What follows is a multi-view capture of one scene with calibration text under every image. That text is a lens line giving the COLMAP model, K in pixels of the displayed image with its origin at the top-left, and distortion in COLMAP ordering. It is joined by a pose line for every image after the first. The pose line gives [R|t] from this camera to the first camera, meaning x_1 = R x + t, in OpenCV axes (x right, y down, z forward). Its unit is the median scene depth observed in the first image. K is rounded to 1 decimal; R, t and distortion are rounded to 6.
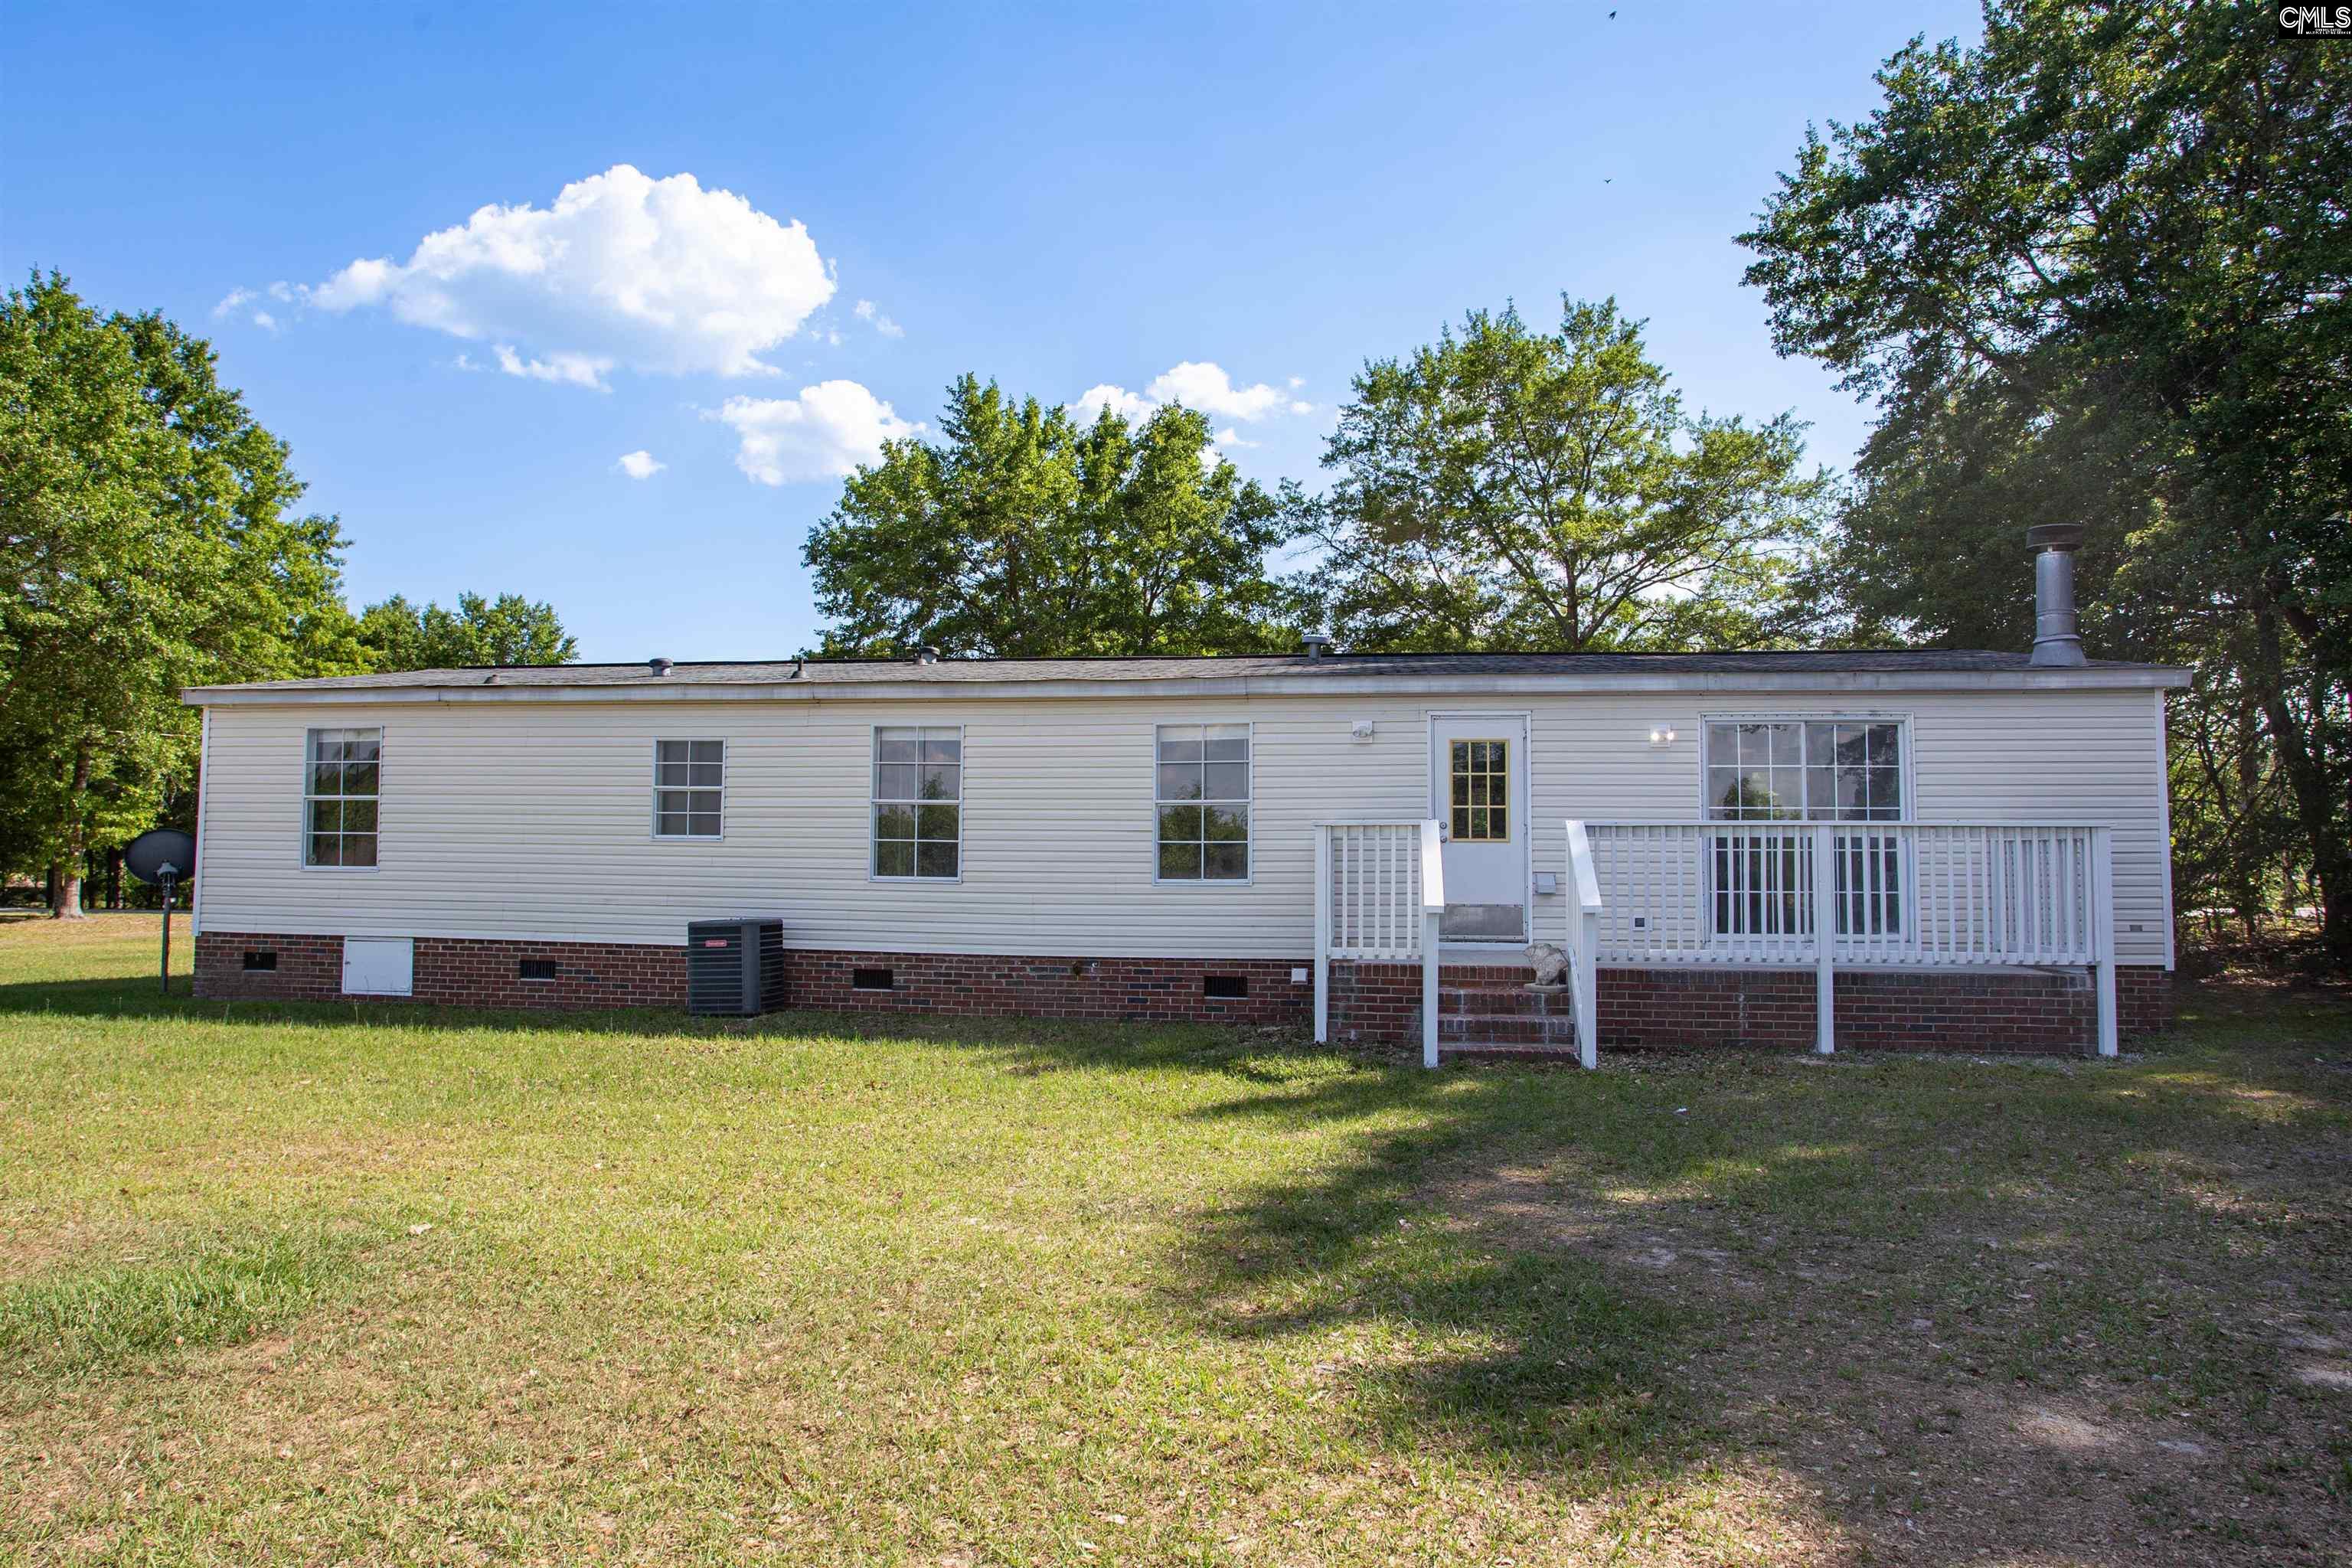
lens RADIAL K [[1142.6, 0, 1550.6], [0, 1142.6, 823.5], [0, 0, 1]] dist [-0.045222, -0.000694]
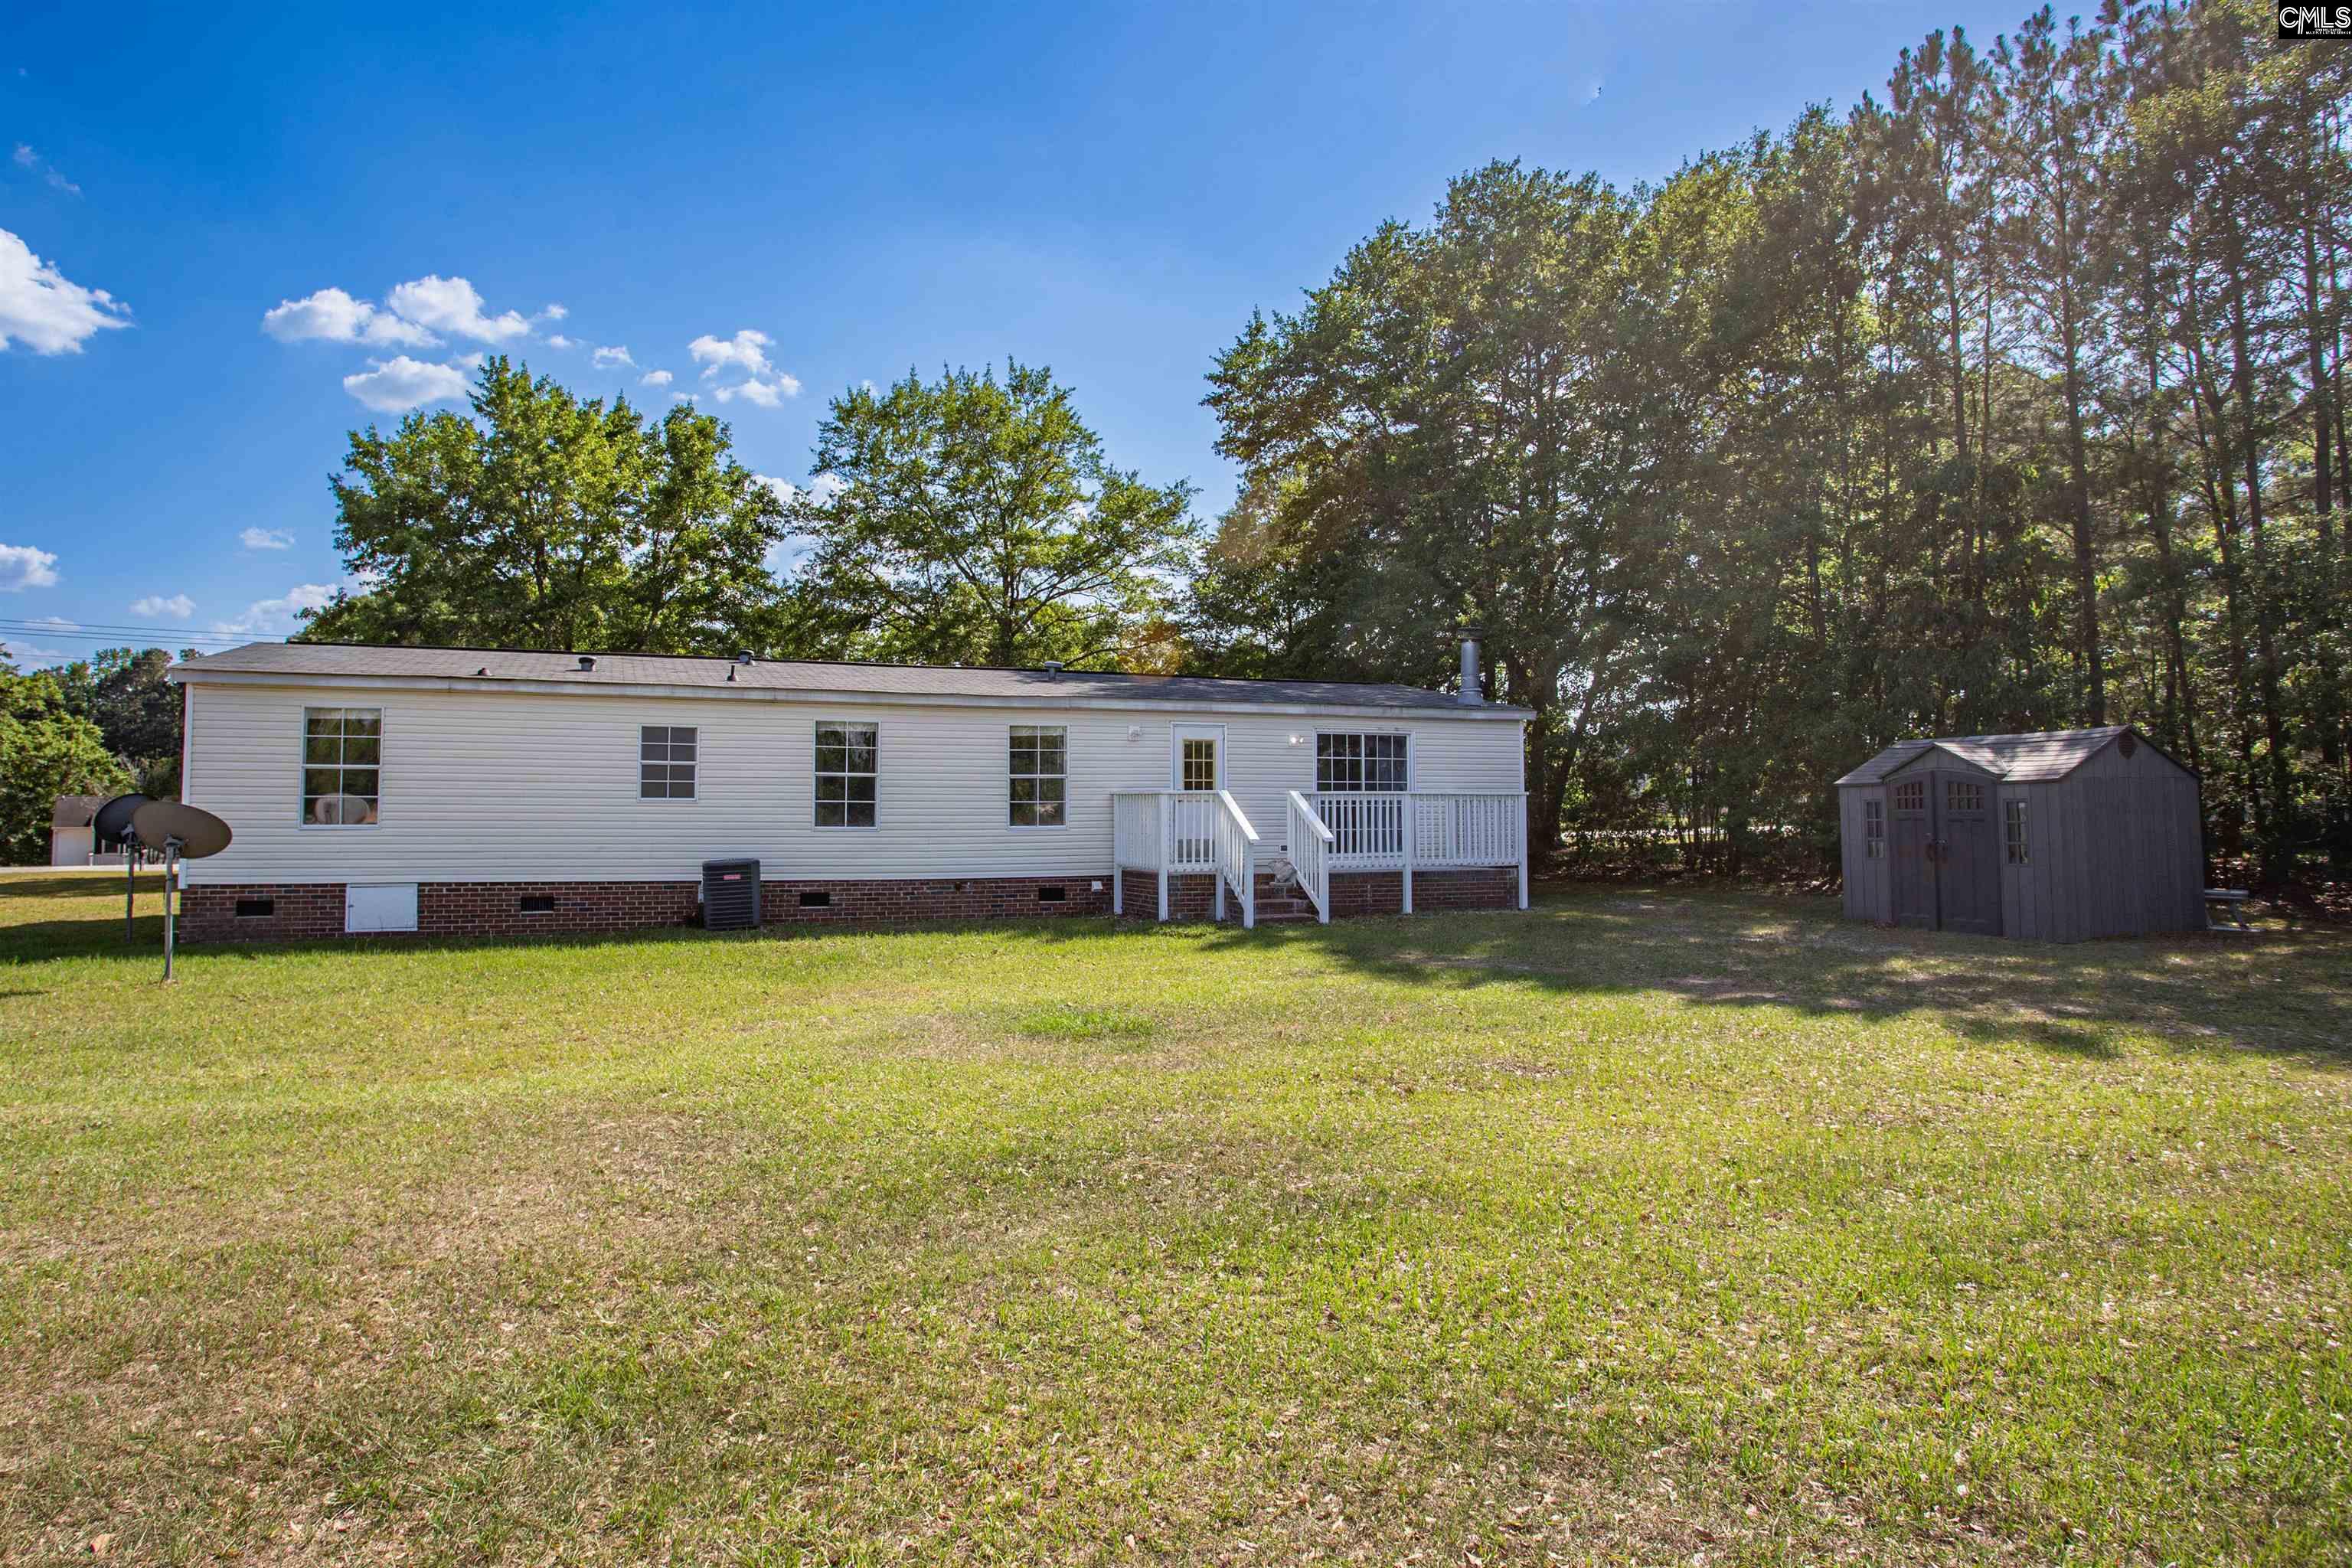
lens RADIAL K [[1142.8, 0, 1169.4], [0, 1142.8, 781.6], [0, 0, 1]] dist [-0.070756, 0.024748]
pose [[0.906175, 0.004606, 0.422878, -0.800315], [-0.009110, 0.999921, 0.008632, -0.026165], [-0.422805, -0.011674, 0.906145, -0.480277]]
